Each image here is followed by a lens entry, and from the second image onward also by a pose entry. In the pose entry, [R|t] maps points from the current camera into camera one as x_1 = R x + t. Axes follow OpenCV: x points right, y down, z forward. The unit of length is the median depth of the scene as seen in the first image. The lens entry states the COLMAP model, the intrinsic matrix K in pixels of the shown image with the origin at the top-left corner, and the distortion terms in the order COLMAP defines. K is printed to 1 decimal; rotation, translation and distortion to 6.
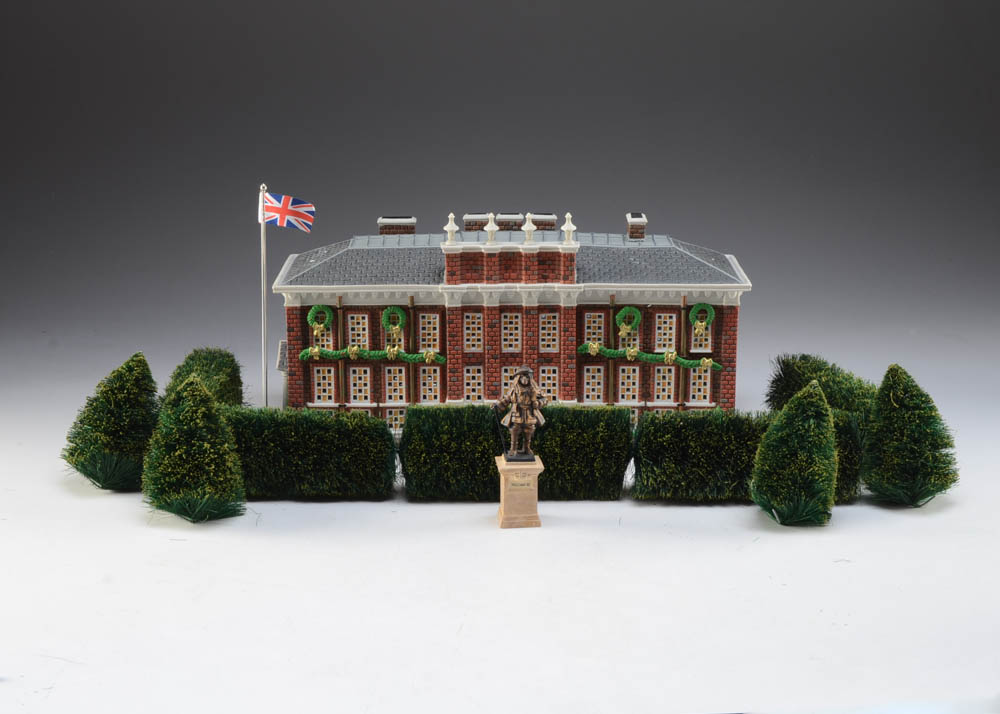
lens RADIAL K [[1733.6, 0, 500.0], [0, 1733.6, 357.0], [0, 0, 1]] dist [-0.004863, 0.009199]
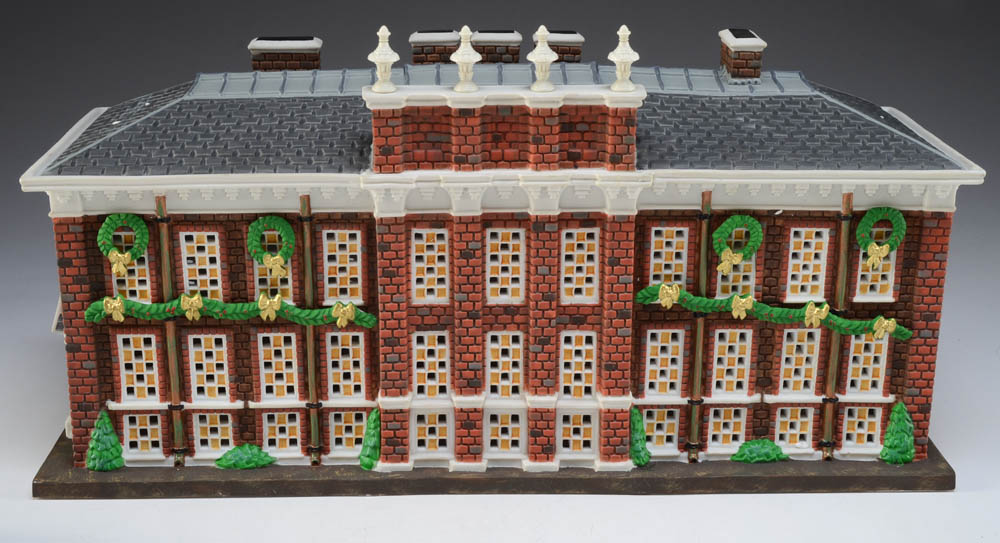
lens RADIAL K [[1394.7, 0, 500.0], [0, 1394.7, 271.5], [0, 0, 1]] dist [-0.031890, -0.055863]
pose [[0.999167, -0.006662, 0.040265, -0.011435], [0.003659, 0.997235, 0.074218, -0.042691], [-0.040648, -0.074009, 0.996429, 0.594866]]
